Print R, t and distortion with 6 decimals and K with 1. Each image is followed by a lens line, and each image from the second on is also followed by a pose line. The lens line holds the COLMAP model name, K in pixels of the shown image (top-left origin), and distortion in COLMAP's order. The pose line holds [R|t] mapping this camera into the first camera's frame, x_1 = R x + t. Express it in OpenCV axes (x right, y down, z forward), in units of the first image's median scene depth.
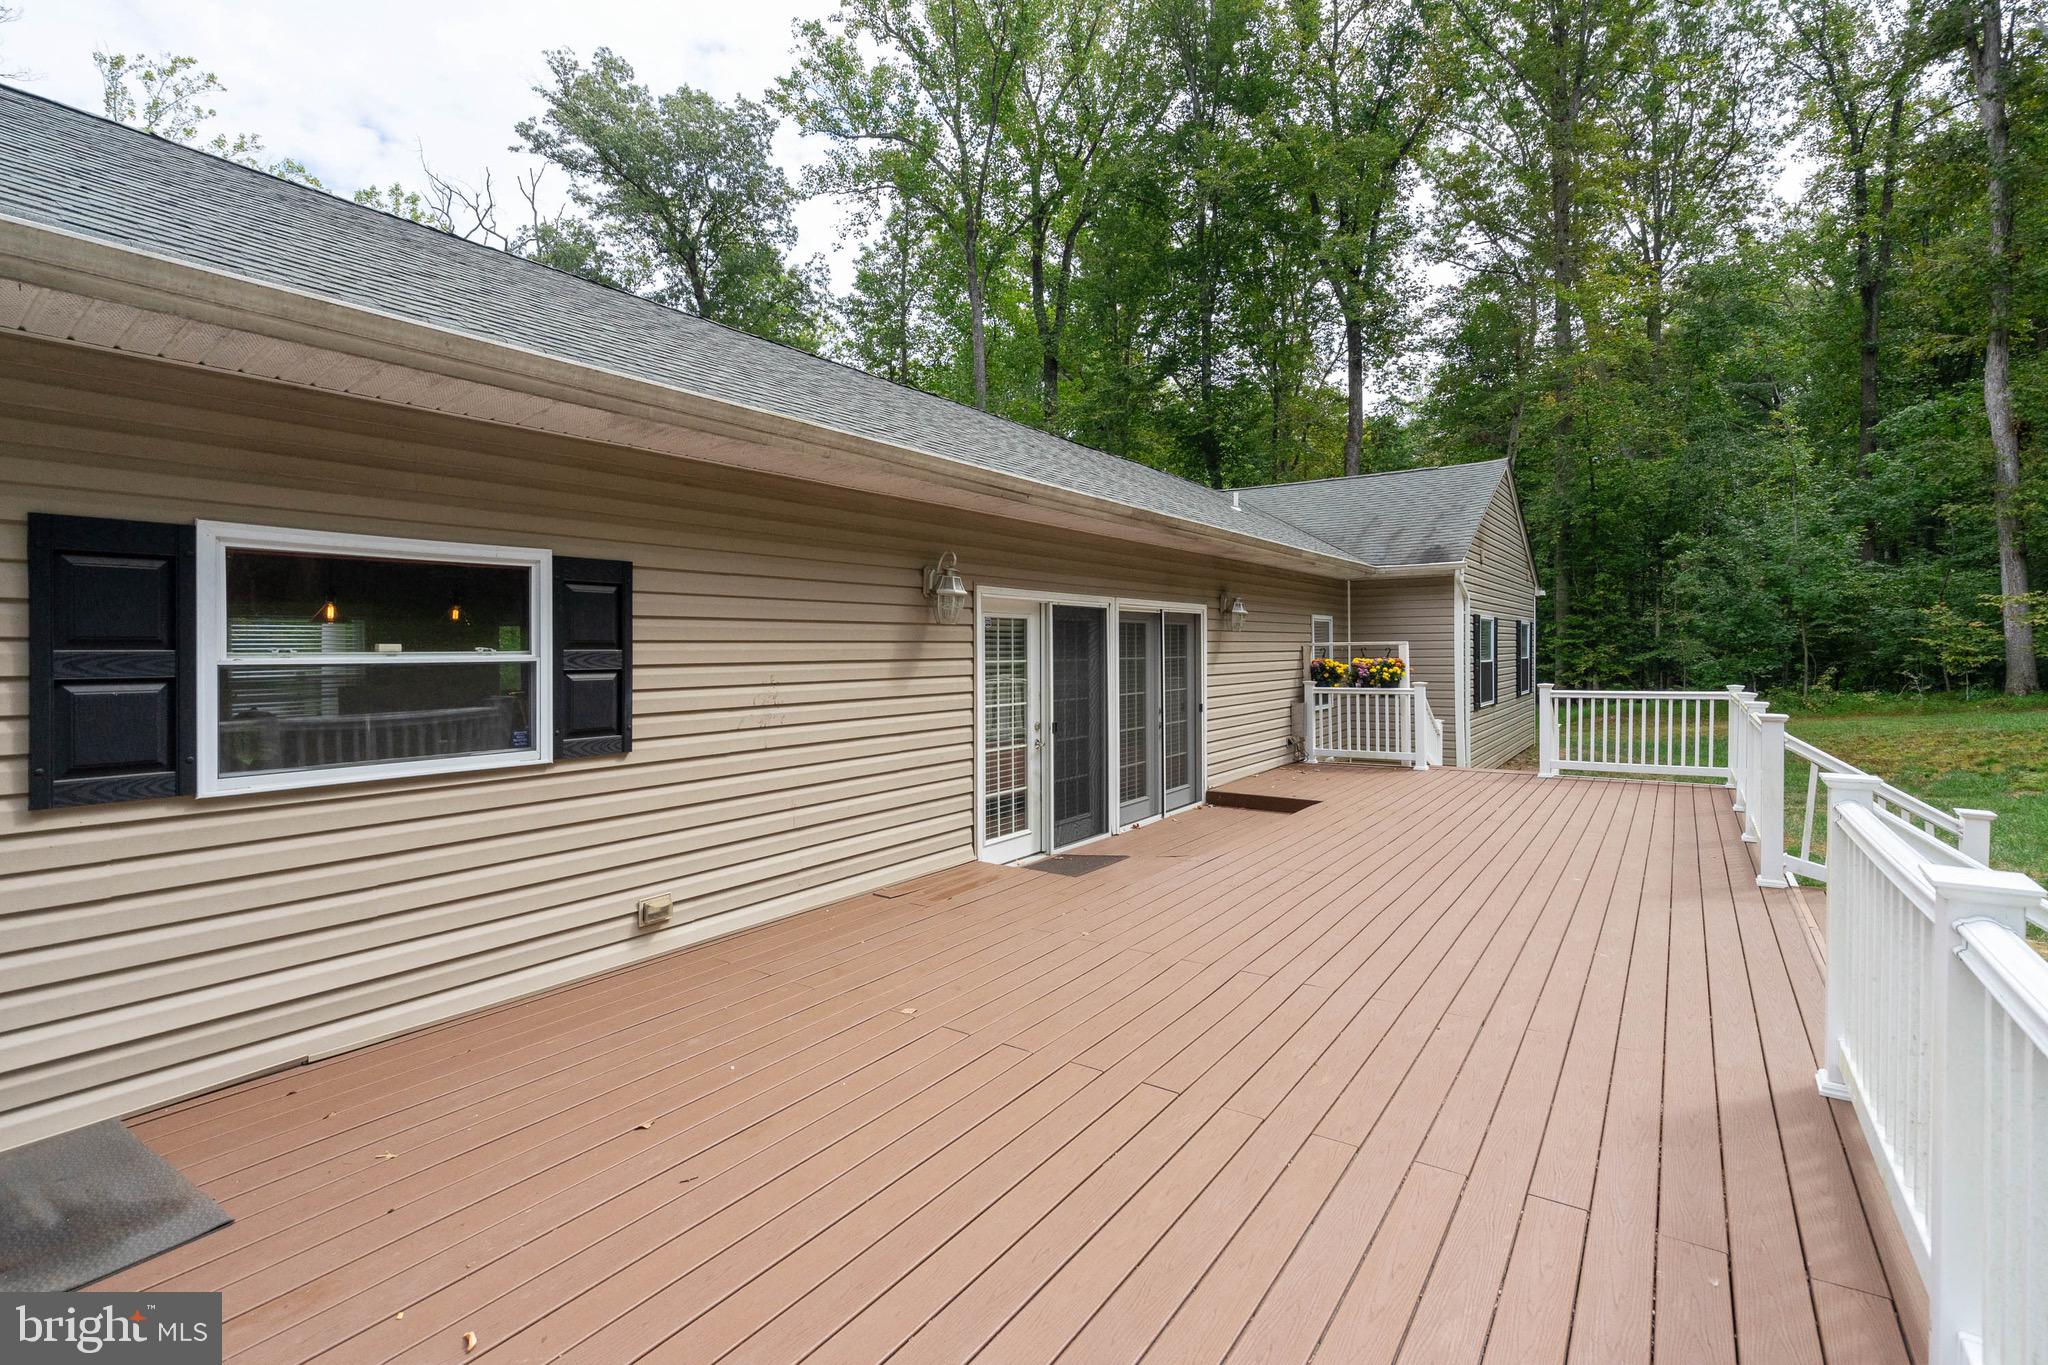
lens RADIAL K [[932.7, 0, 1017.9], [0, 932.7, 654.9], [0, 0, 1]] dist [-0.004223, 0.000328]
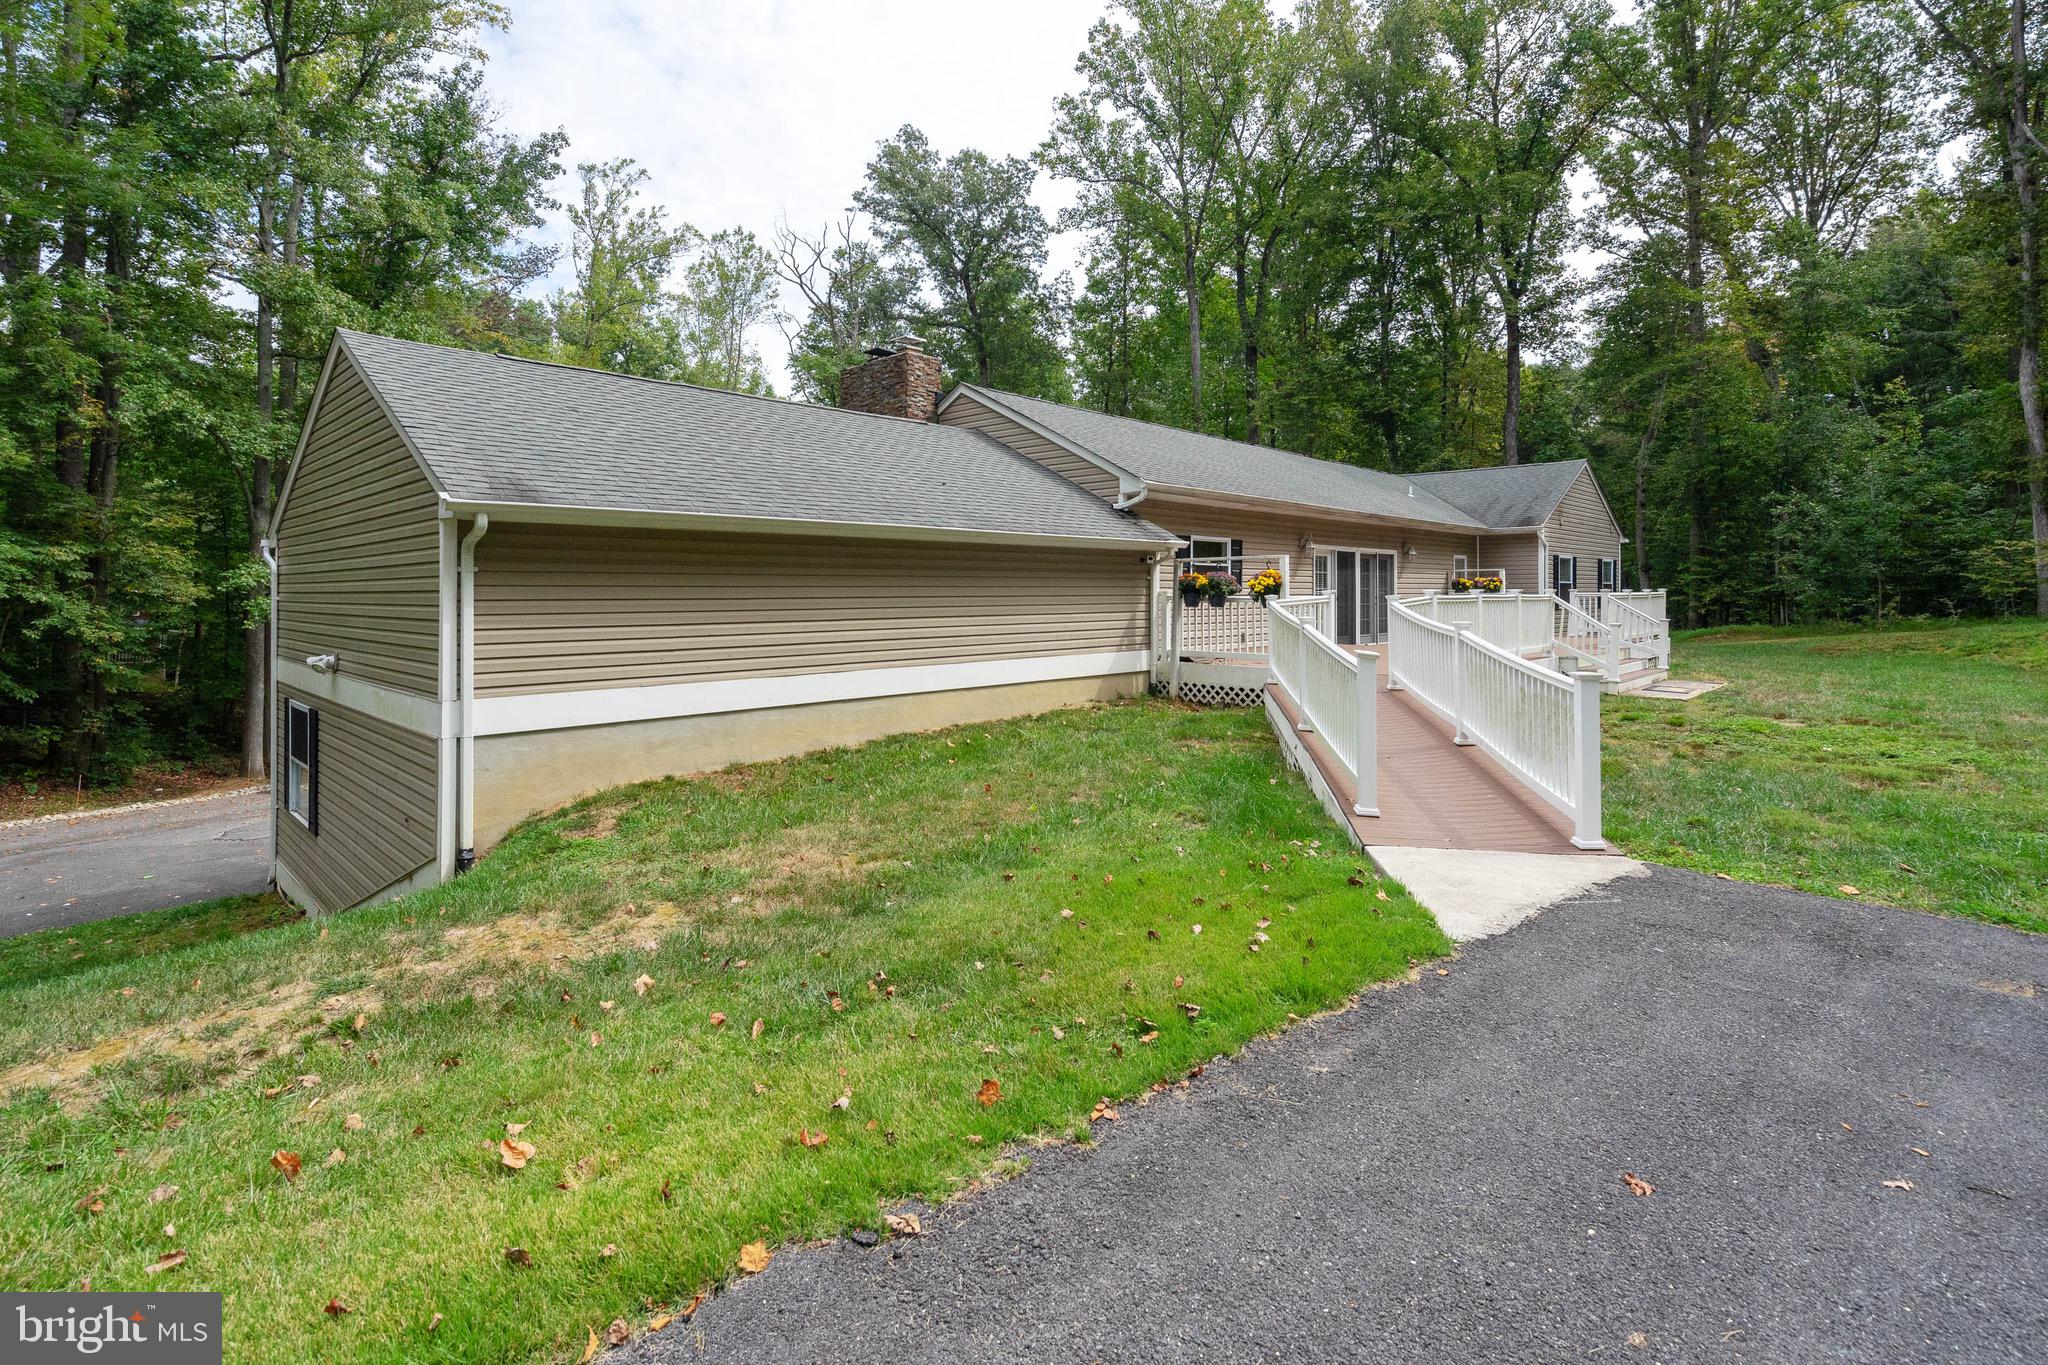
lens RADIAL K [[948.4, 0, 1023.1], [0, 948.4, 579.8], [0, 0, 1]] dist [-0.003130, 0.000434]
pose [[0.987748, 0.005404, -0.155963, -0.070317], [-0.007983, 0.999842, -0.015913, 0.012851], [0.155852, 0.016963, 0.987635, -0.294980]]
